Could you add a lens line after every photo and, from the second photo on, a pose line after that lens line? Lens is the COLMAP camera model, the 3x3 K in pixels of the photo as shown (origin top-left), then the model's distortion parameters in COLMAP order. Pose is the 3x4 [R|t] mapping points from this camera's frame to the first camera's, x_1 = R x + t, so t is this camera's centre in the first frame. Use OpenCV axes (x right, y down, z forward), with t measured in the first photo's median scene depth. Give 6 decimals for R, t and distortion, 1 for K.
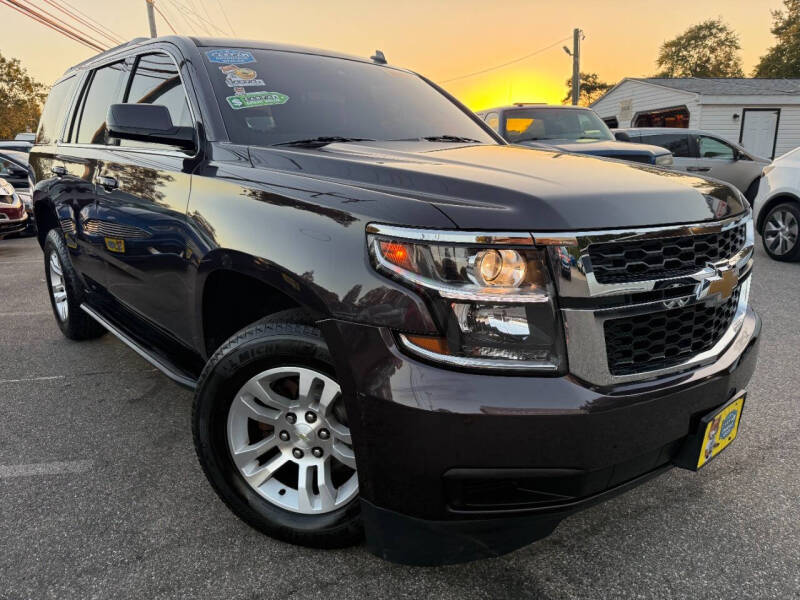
lens RADIAL K [[580.2, 0, 399.8], [0, 580.2, 300.1], [0, 0, 1]] dist [-0.003809, 0.002004]
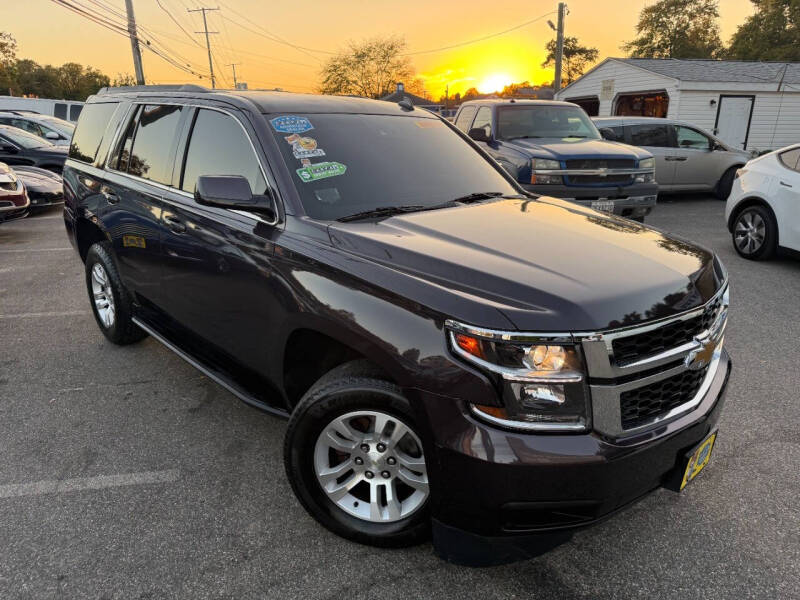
lens RADIAL K [[575.8, 0, 400.3], [0, 575.8, 300.7], [0, 0, 1]] dist [0.007366, -0.007854]
pose [[0.999060, 0.007989, 0.042608, -0.159848], [-0.010685, 0.997929, 0.063428, -0.189266], [-0.042013, -0.063824, 0.997076, -0.224042]]
